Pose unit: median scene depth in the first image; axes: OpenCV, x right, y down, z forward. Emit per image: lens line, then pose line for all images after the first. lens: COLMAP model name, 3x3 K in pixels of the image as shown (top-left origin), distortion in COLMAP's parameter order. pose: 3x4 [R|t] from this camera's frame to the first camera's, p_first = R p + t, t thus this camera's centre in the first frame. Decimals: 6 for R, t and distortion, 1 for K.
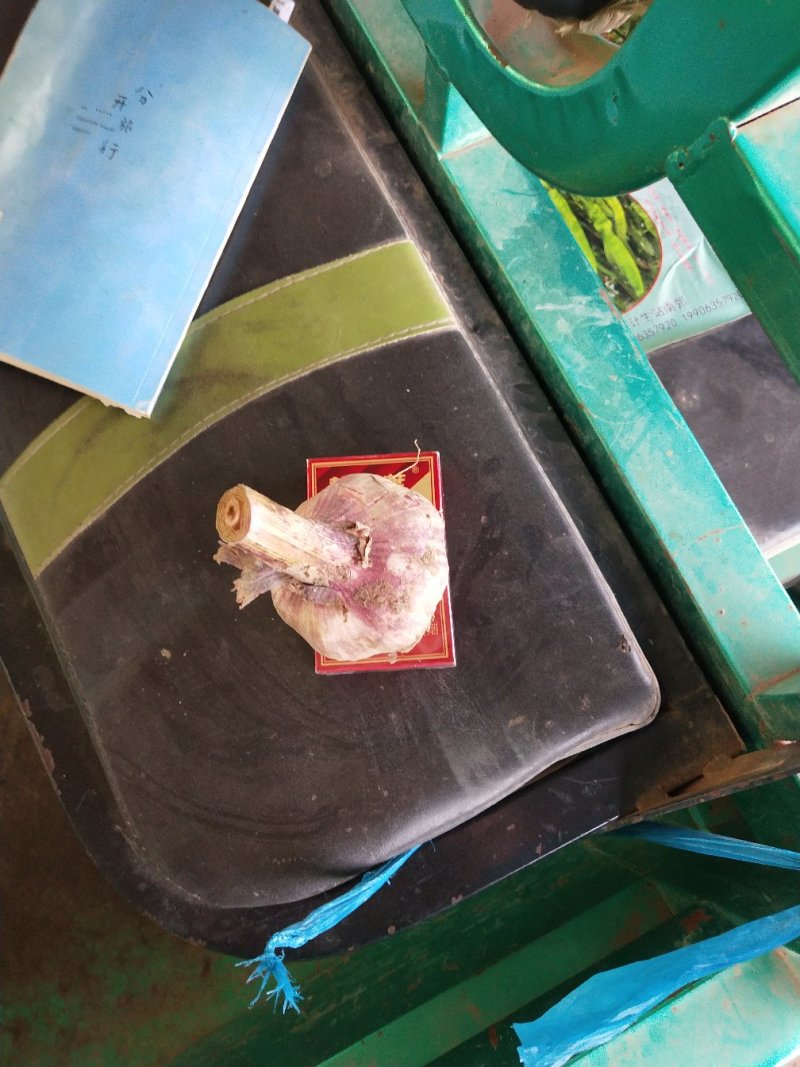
lens RADIAL K [[796.0, 0, 400.0], [0, 796.0, 533.5], [0, 0, 1]] dist [-0.094009, 0.077546]
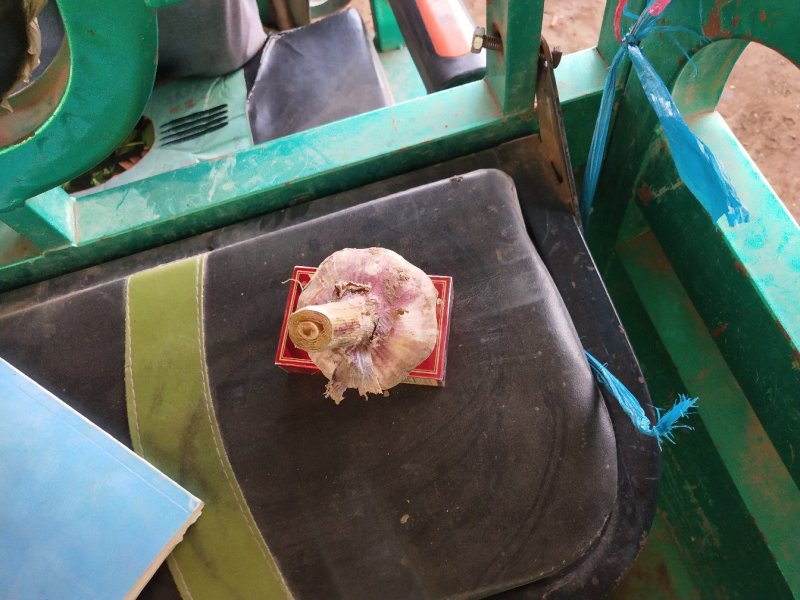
lens RADIAL K [[596.8, 0, 400.0], [0, 596.8, 300.0], [0, 0, 1]] dist [-0.094009, 0.077546]
pose [[0.187432, -0.917435, 0.350973, -0.294333], [0.977224, 0.210355, 0.027991, 0.049118], [-0.099509, 0.337733, 0.935967, 0.058727]]
